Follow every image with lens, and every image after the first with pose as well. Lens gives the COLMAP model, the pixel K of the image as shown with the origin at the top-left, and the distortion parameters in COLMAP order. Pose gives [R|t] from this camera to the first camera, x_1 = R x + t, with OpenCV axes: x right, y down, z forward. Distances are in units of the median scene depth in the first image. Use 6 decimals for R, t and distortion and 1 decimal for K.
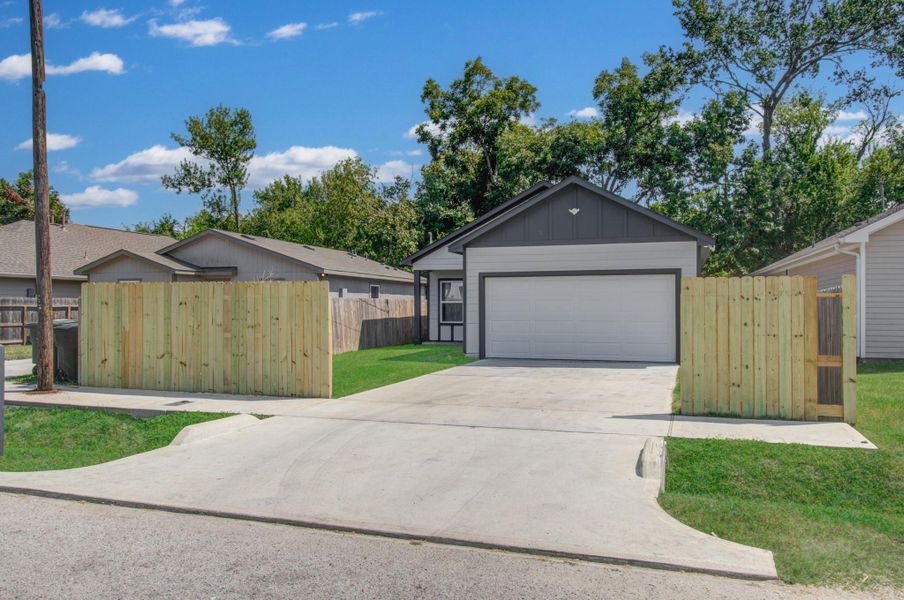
lens RADIAL K [[674.2, 0, 431.1], [0, 674.2, 282.3], [0, 0, 1]] dist [-0.004855, 0.002808]
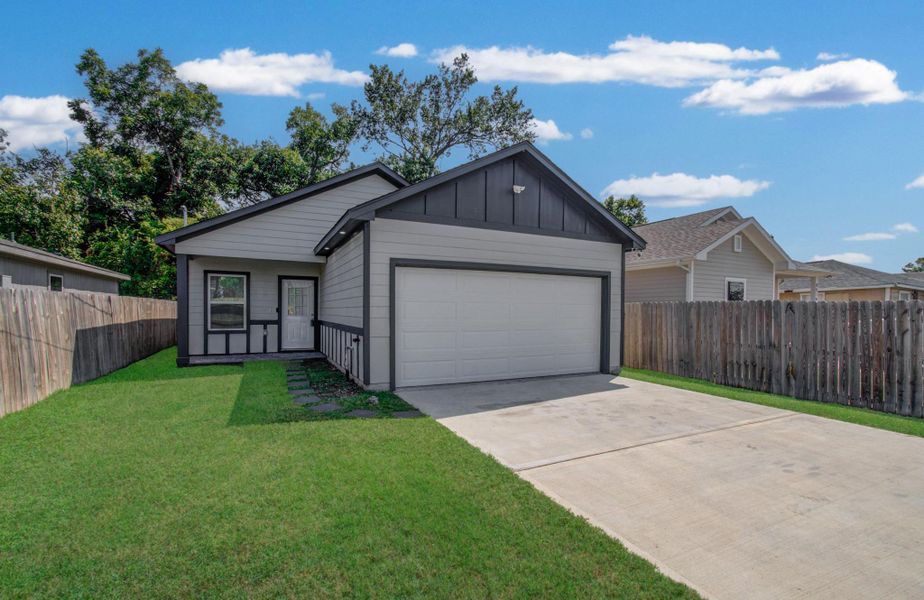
lens RADIAL K [[418.6, 0, 463.3], [0, 418.6, 313.3], [0, 0, 1]] dist [0.001560, 0.000624]
pose [[0.687906, 0.001083, 0.725799, -0.083460], [-0.035487, 0.998853, 0.032144, 0.011261], [-0.724932, -0.047869, 0.687155, 0.322431]]
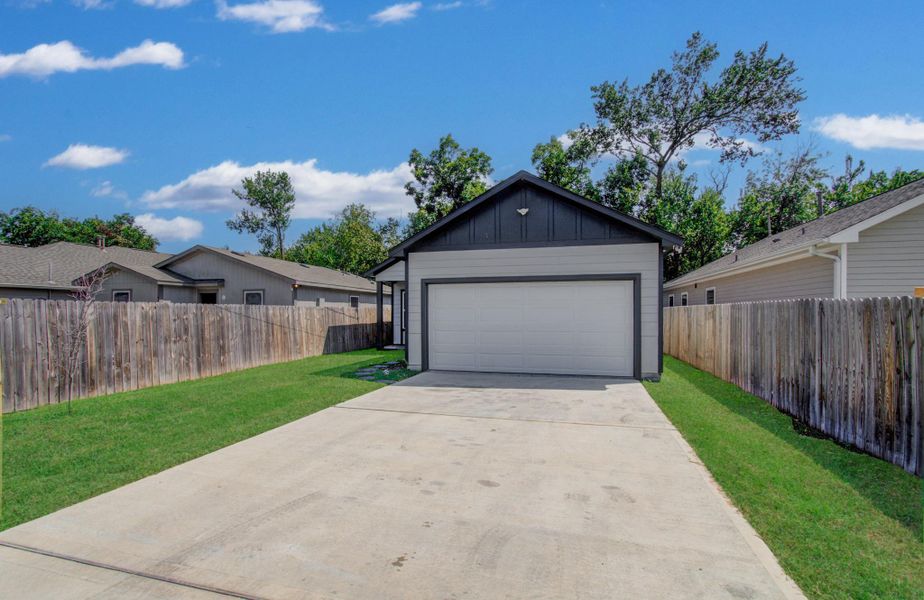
lens RADIAL K [[404.4, 0, 455.9], [0, 404.4, 304.7], [0, 0, 1]] dist [-0.002583, 0.000274]
pose [[0.998043, 0.002037, 0.062506, 0.039943], [-0.003015, 0.999875, 0.015547, 0.005948], [-0.062466, -0.015705, 0.997923, 0.207225]]
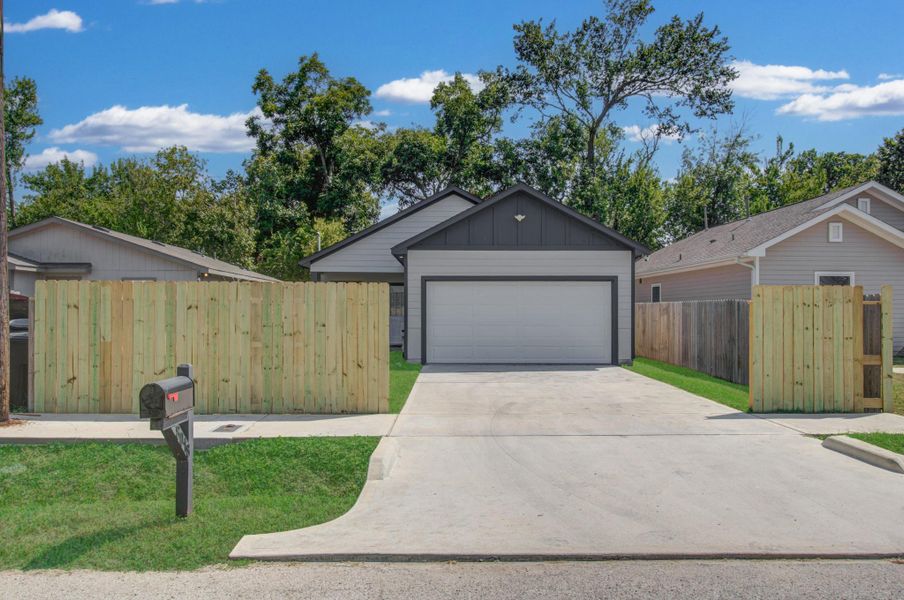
lens RADIAL K [[674.2, 0, 431.1], [0, 674.2, 282.3], [0, 0, 1]] dist [-0.004855, 0.002808]
pose [[0.942457, 0.016267, 0.333931, -0.115484], [-0.014569, 0.999865, -0.007588, 0.000881], [-0.334009, 0.002287, 0.942567, 0.038096]]
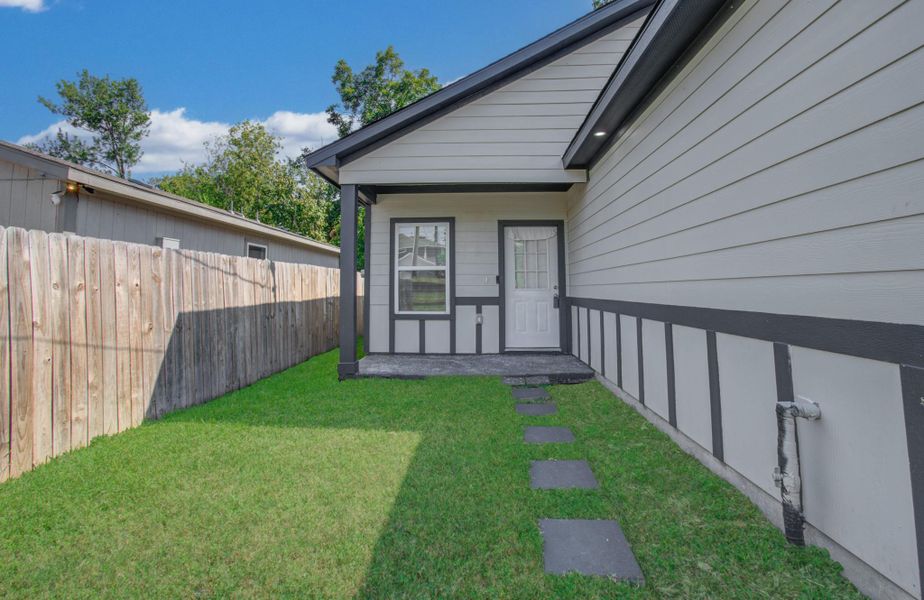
lens RADIAL K [[409.2, 0, 461.9], [0, 409.2, 259.1], [0, 0, 1]] dist [0.013260, 0.000096]
pose [[0.949988, 0.021063, 0.311576, -0.020896], [-0.009472, 0.999207, -0.038668, 0.022137], [-0.312144, 0.033783, 0.949434, 0.477298]]
